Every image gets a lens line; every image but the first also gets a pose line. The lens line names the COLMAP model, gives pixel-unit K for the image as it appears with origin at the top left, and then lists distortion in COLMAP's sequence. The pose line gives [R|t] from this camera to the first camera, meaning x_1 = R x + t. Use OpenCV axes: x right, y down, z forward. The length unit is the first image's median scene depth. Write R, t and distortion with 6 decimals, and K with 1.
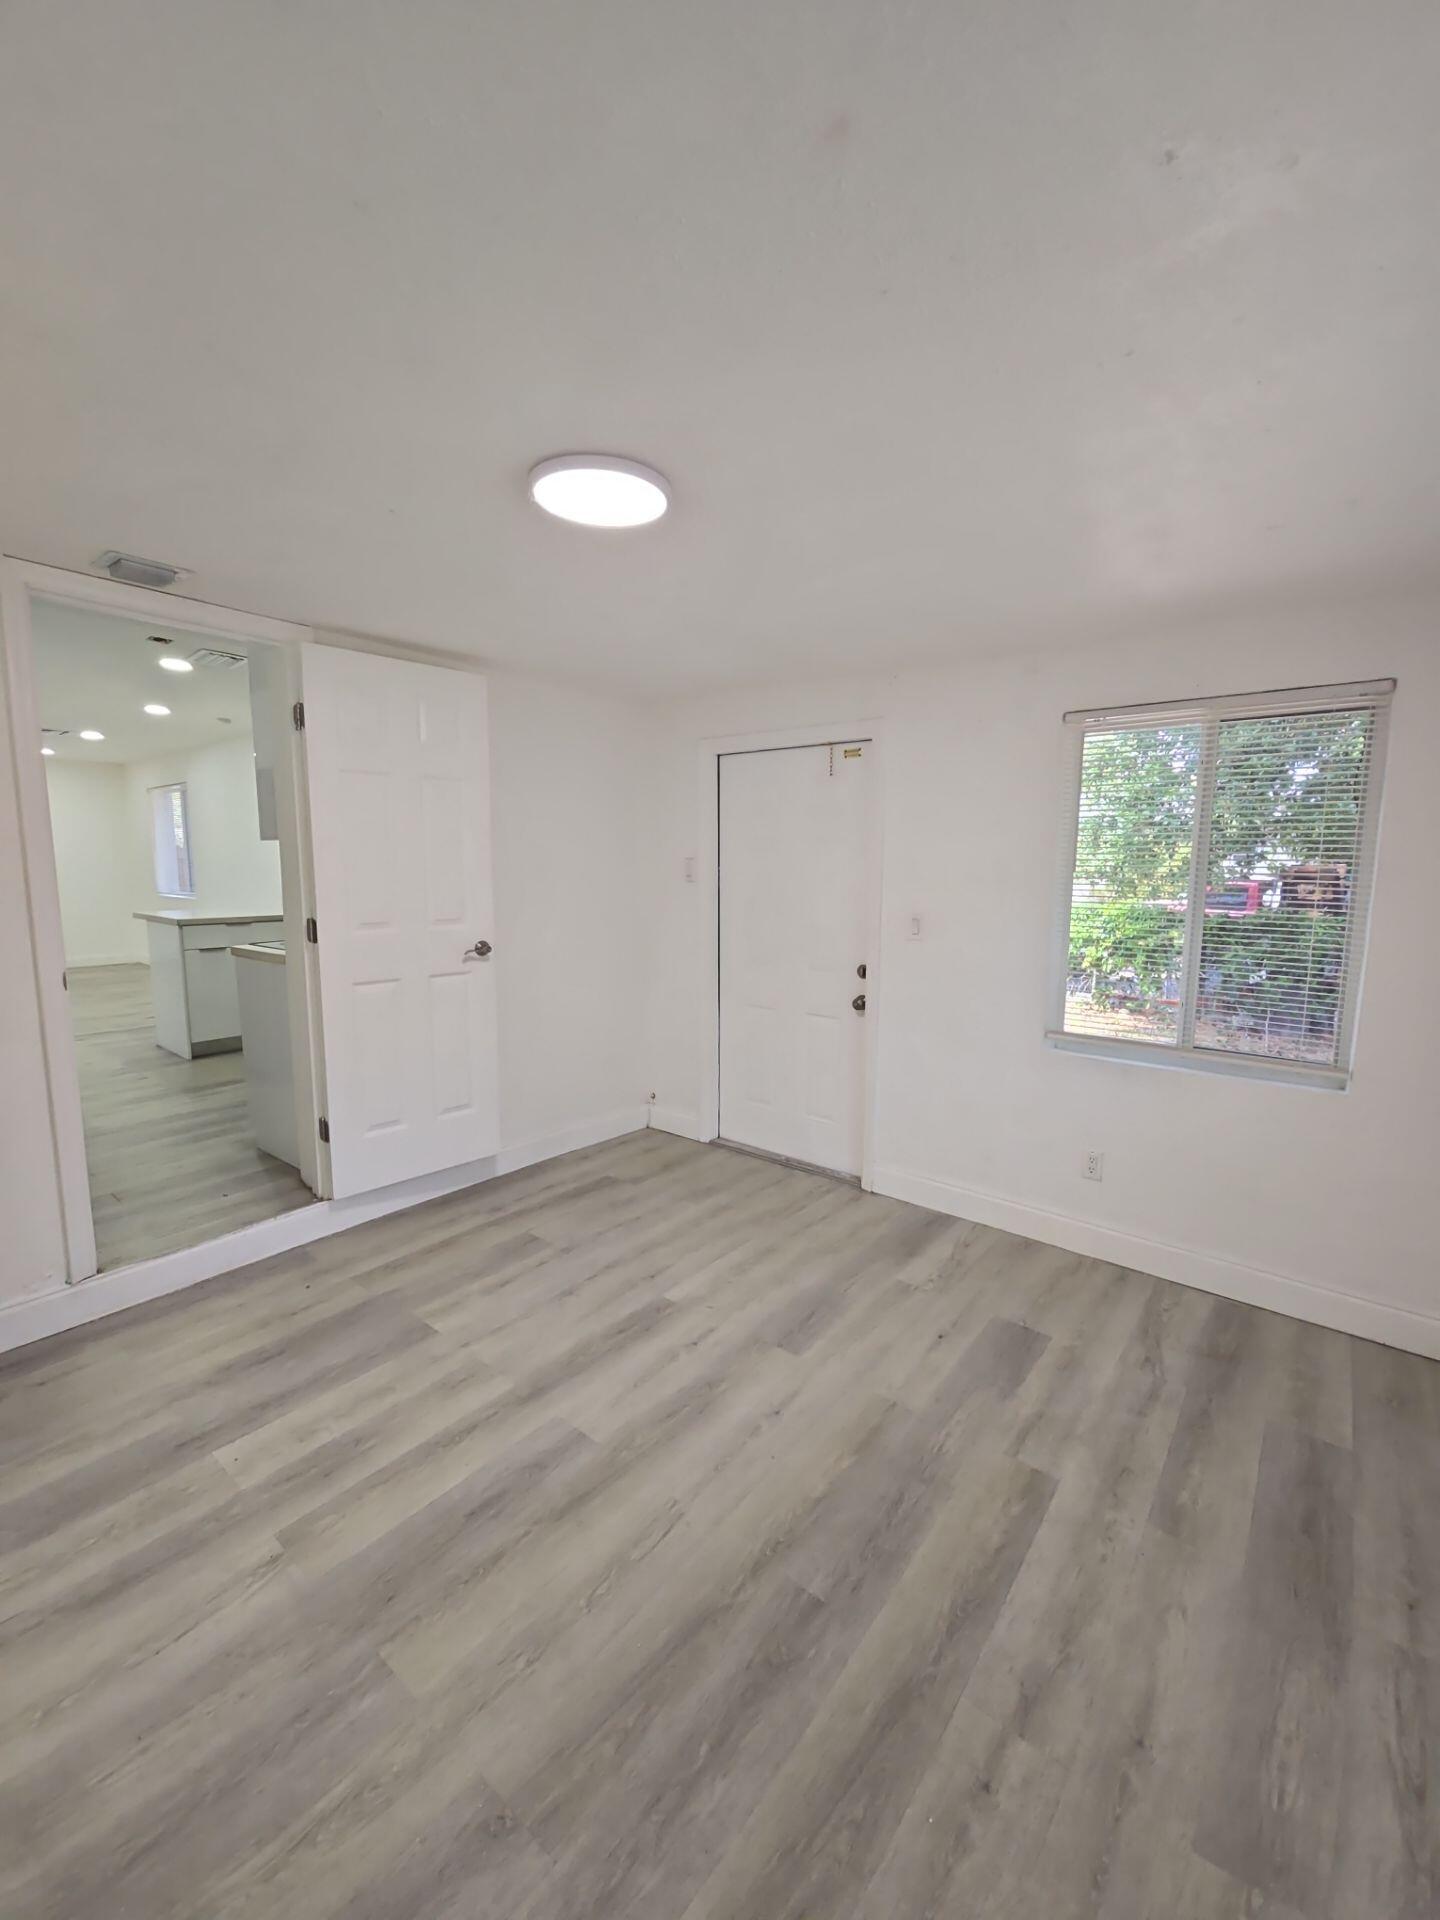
lens RADIAL K [[780.5, 0, 718.3], [0, 780.5, 958.9], [0, 0, 1]] dist [0.007288, -0.006690]
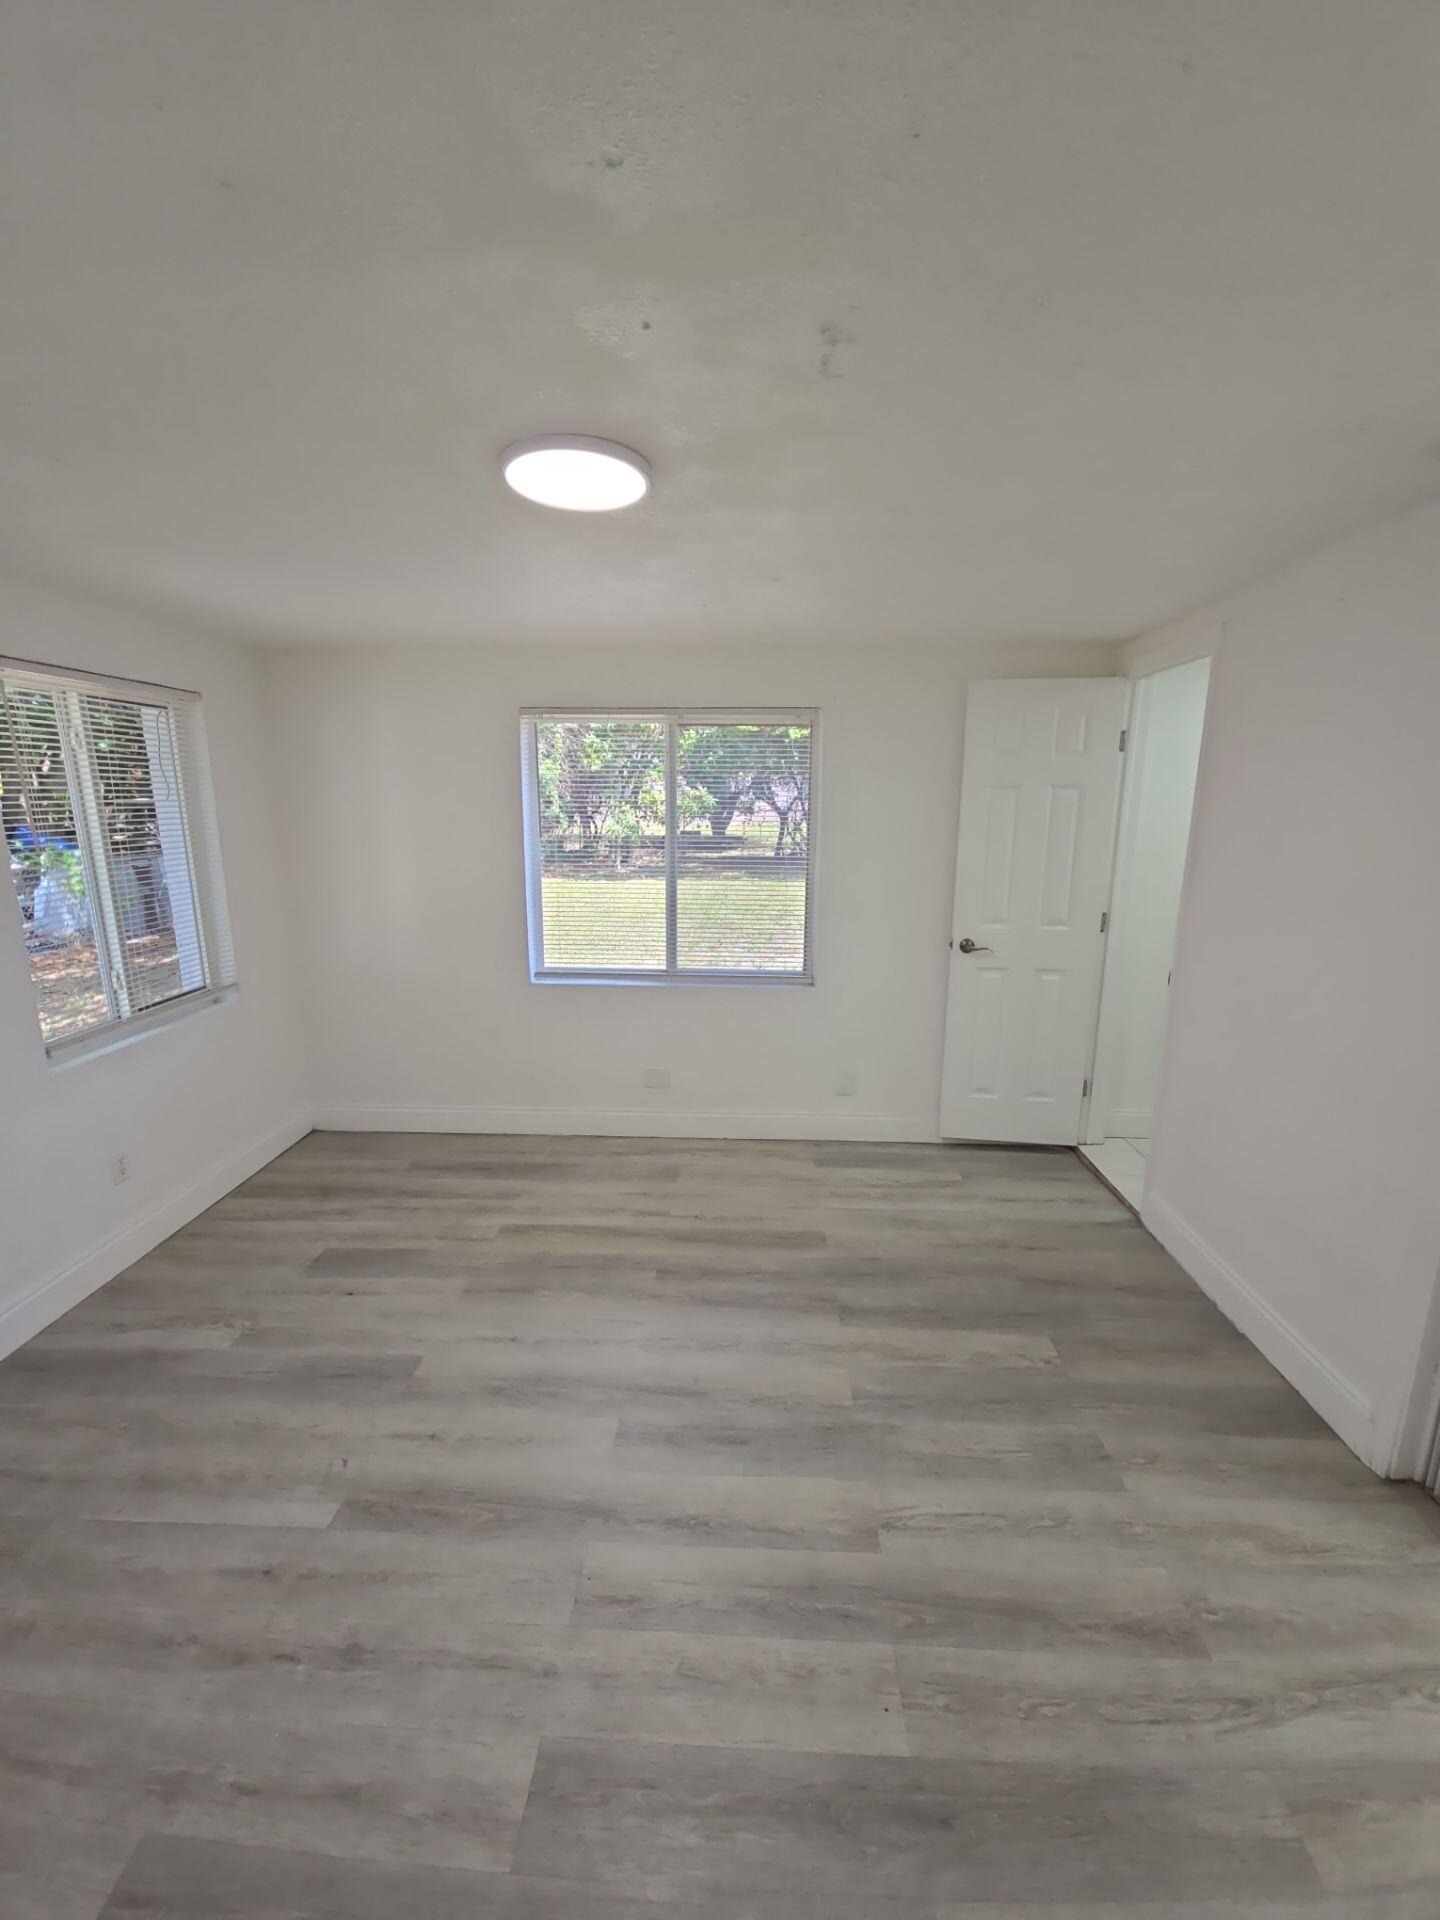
lens RADIAL K [[772.3, 0, 720.0], [0, 772.3, 960.0], [0, 0, 1]] dist [0.007871, -0.007618]
pose [[-0.580551, -0.173801, 0.795458, -0.880666], [0.097235, 0.955162, 0.279661, -0.224371], [-0.808397, 0.239704, -0.537621, 1.209448]]
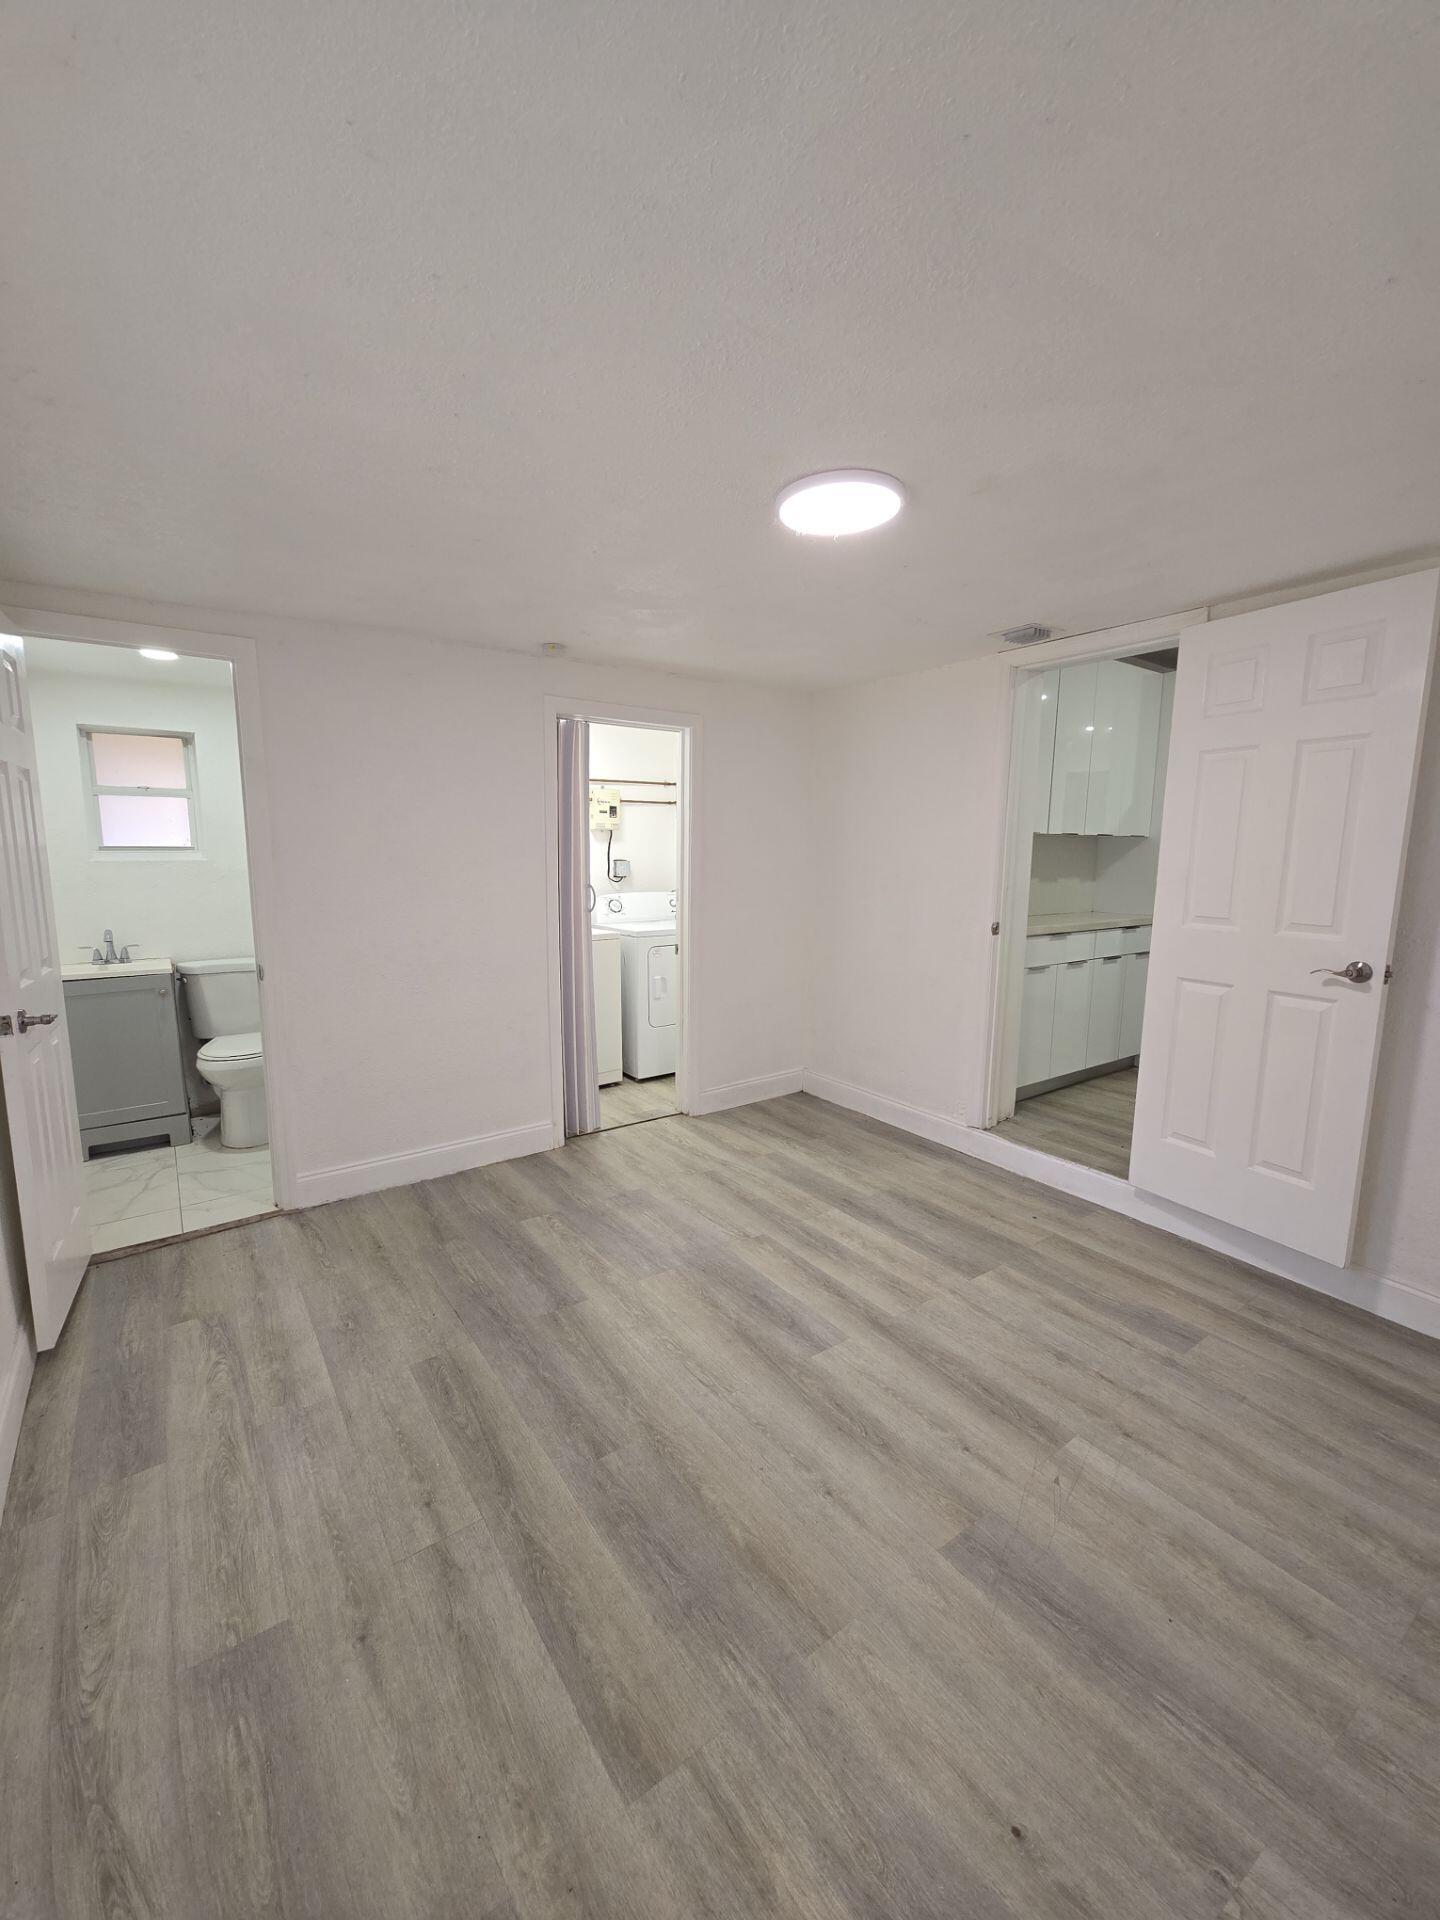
lens RADIAL K [[780.5, 0, 718.3], [0, 780.5, 958.9], [0, 0, 1]] dist [0.007288, -0.006690]
pose [[-0.273698, 0.121713, -0.954084, 0.827391], [-0.130546, 0.978080, 0.162224, -0.100585], [0.952915, 0.168952, -0.251810, 0.986175]]
